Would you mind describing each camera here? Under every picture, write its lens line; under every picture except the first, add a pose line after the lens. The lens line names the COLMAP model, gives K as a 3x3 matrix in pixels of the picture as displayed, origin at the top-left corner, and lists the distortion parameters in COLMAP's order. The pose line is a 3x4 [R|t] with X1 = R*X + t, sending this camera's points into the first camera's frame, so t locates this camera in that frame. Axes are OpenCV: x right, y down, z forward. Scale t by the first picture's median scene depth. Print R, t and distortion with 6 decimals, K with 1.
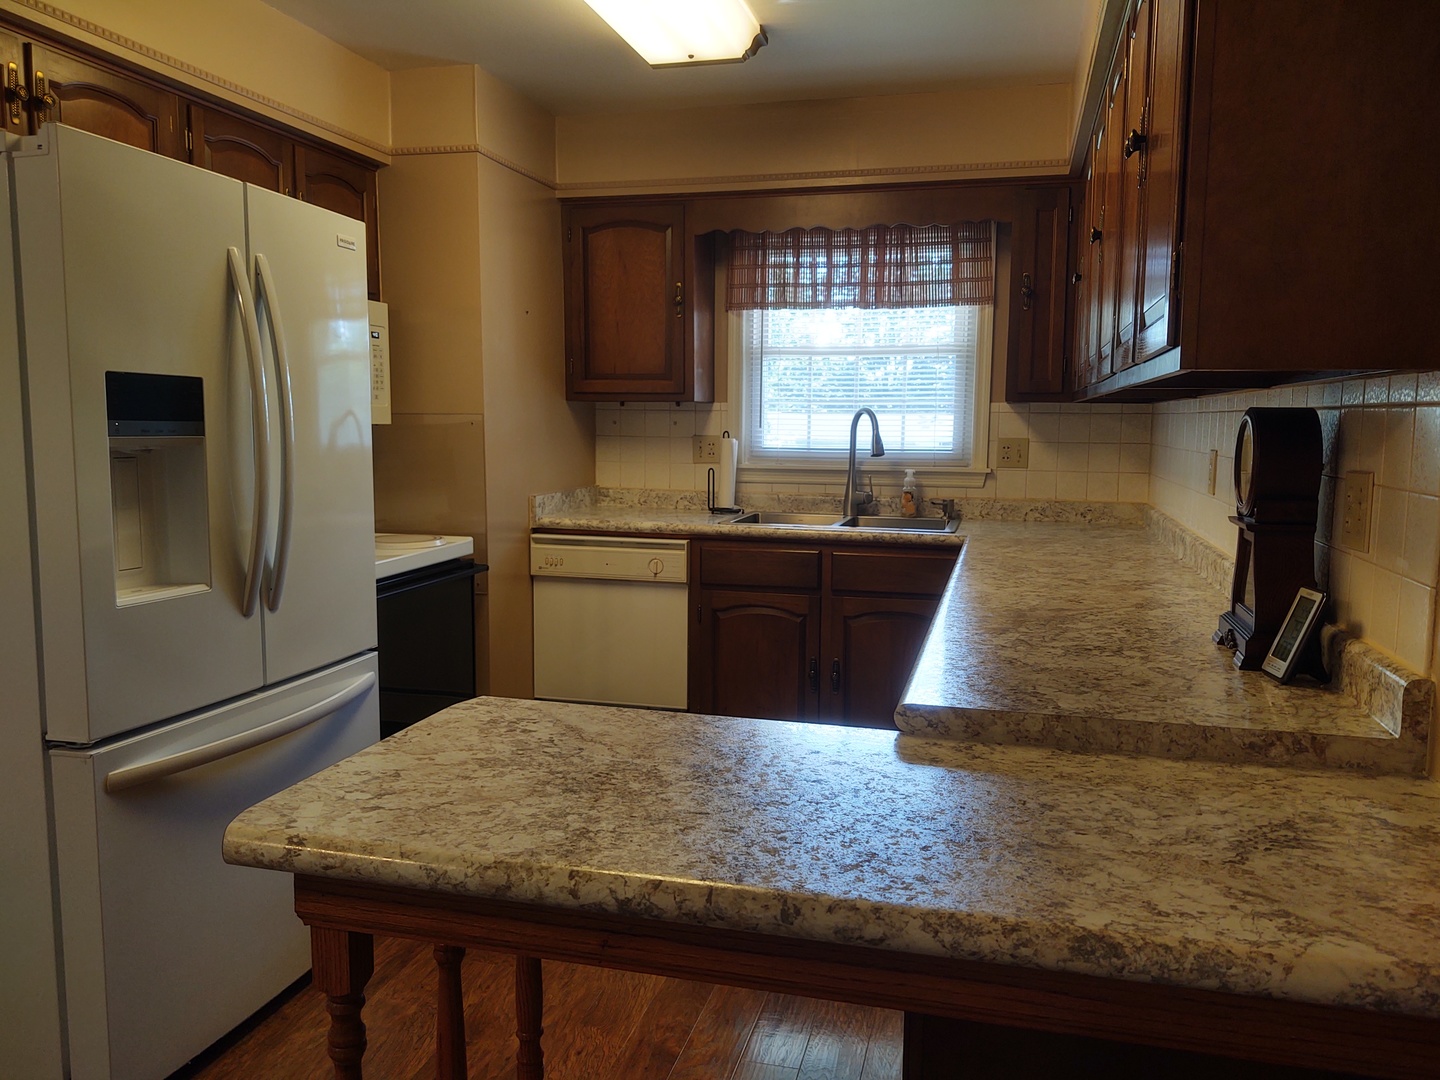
lens RADIAL K [[1098.8, 0, 717.7], [0, 1098.8, 554.2], [0, 0, 1]] dist [0.000456, 0.000753]
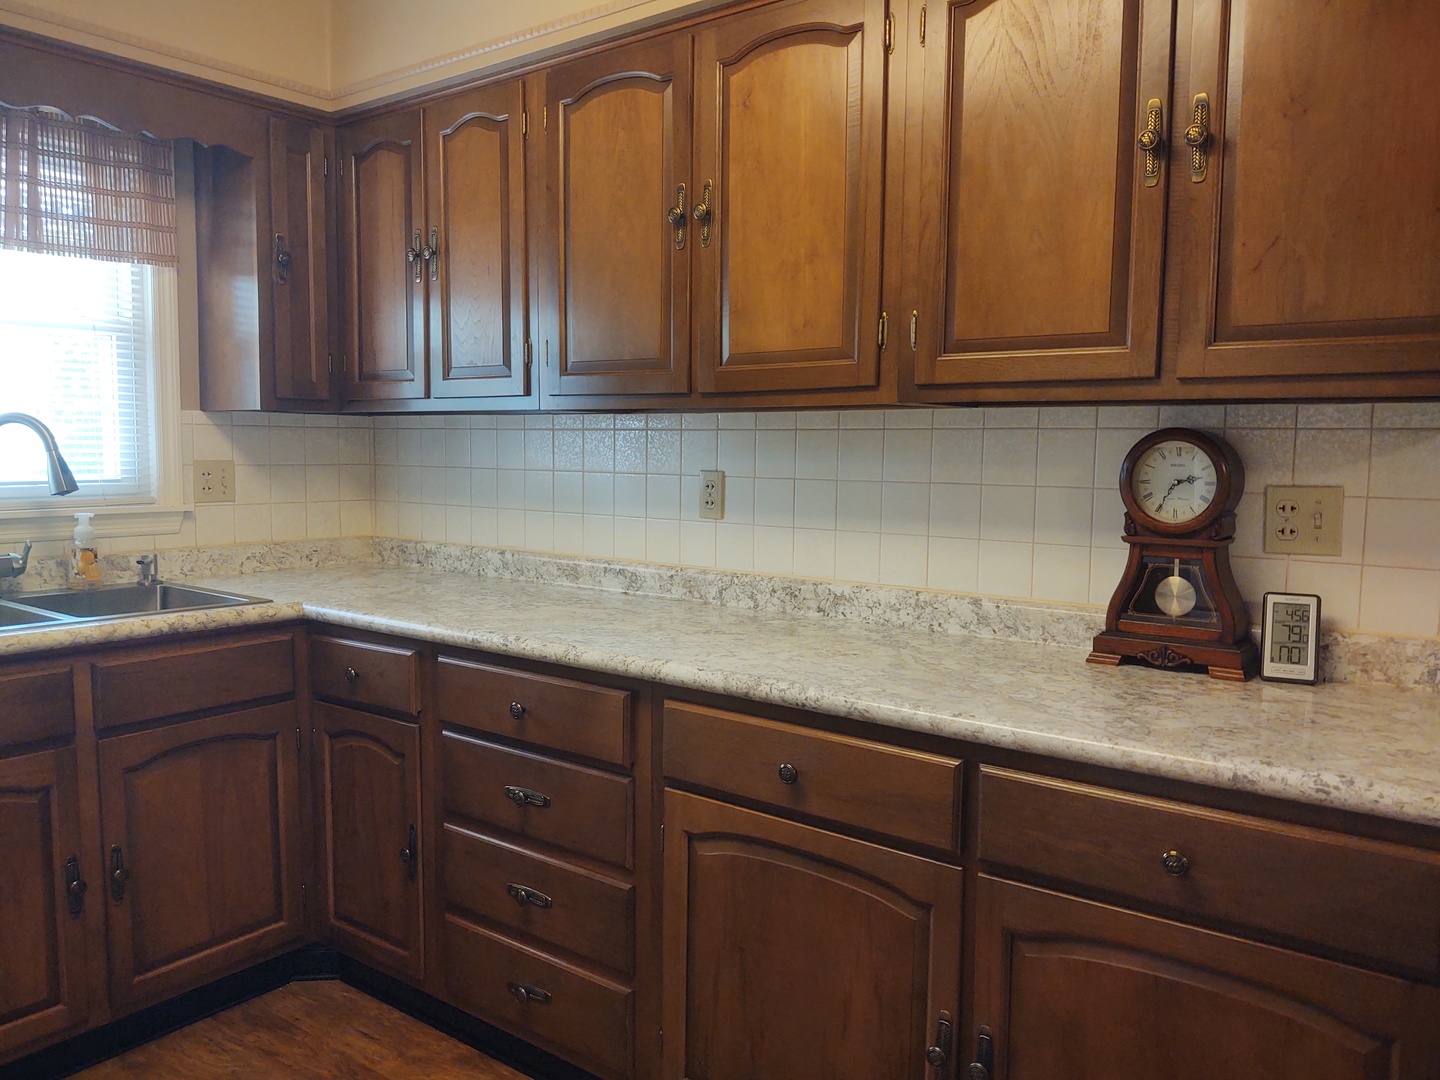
lens RADIAL K [[1098.8, 0, 714.5], [0, 1098.8, 542.2], [0, 0, 1]] dist [0.000456, 0.000753]
pose [[0.375424, -0.086133, 0.922842, -0.273647], [0.106254, 0.993108, 0.049466, -0.054297], [-0.920743, 0.079484, 0.381989, 0.437727]]
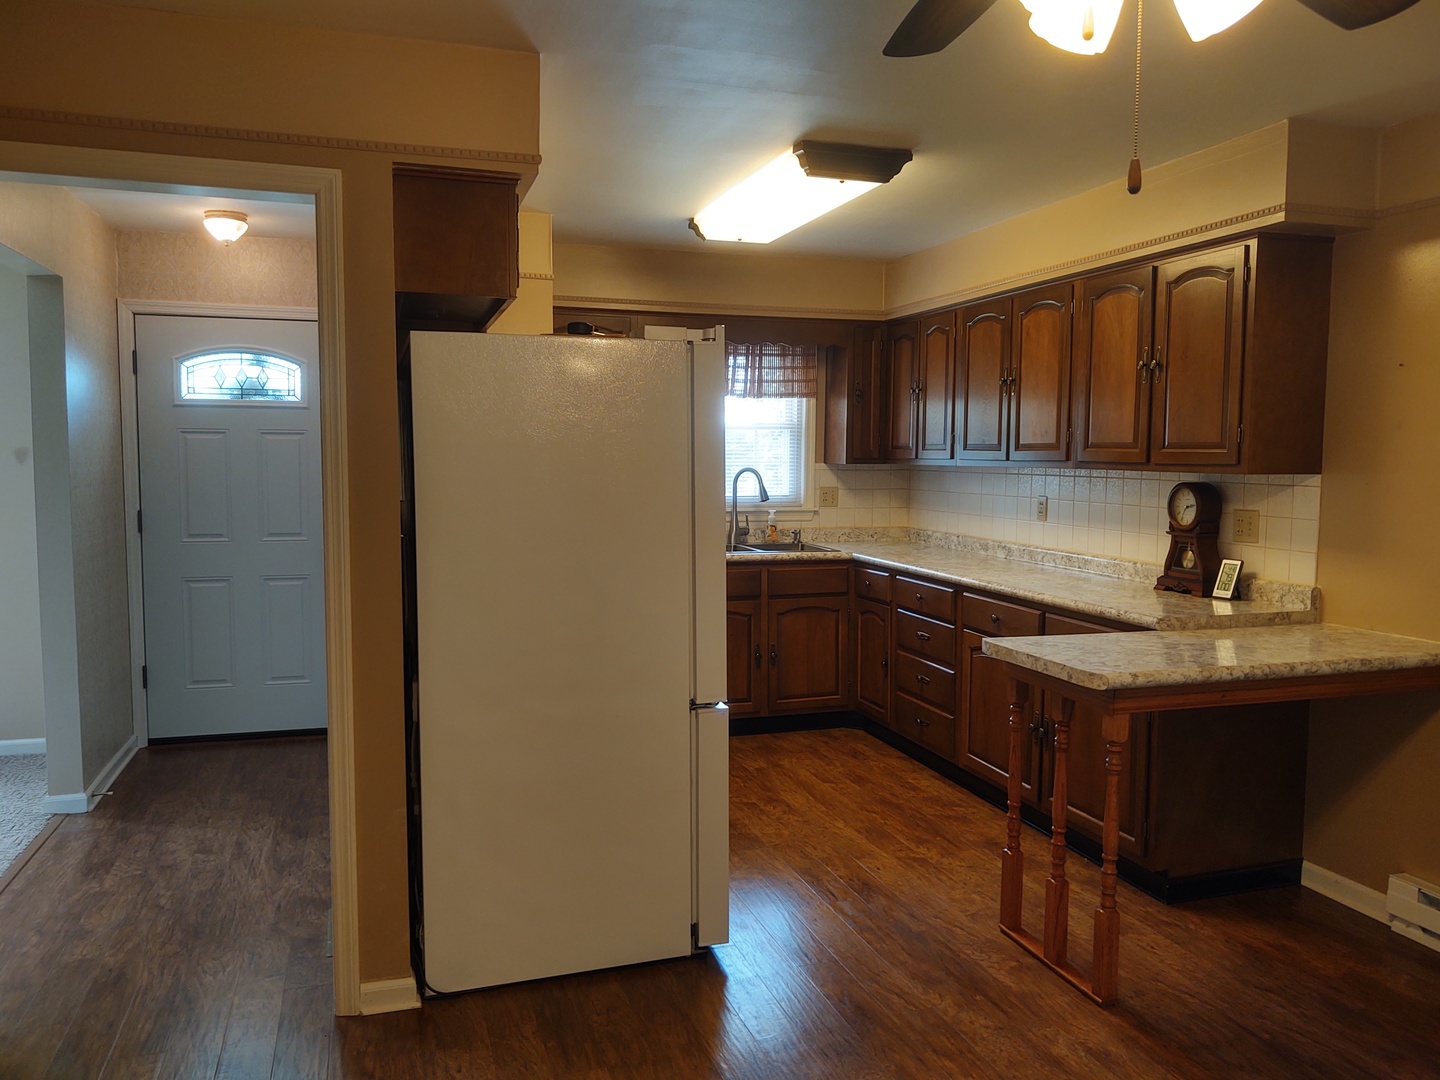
lens RADIAL K [[1098.8, 0, 711.6], [0, 1098.8, 539.0], [0, 0, 1]] dist [0.000456, 0.000753]
pose [[0.840845, -0.045694, 0.539344, -0.676057], [0.066226, 0.997629, -0.018726, -0.017818], [-0.537209, 0.051465, 0.841877, -0.164274]]
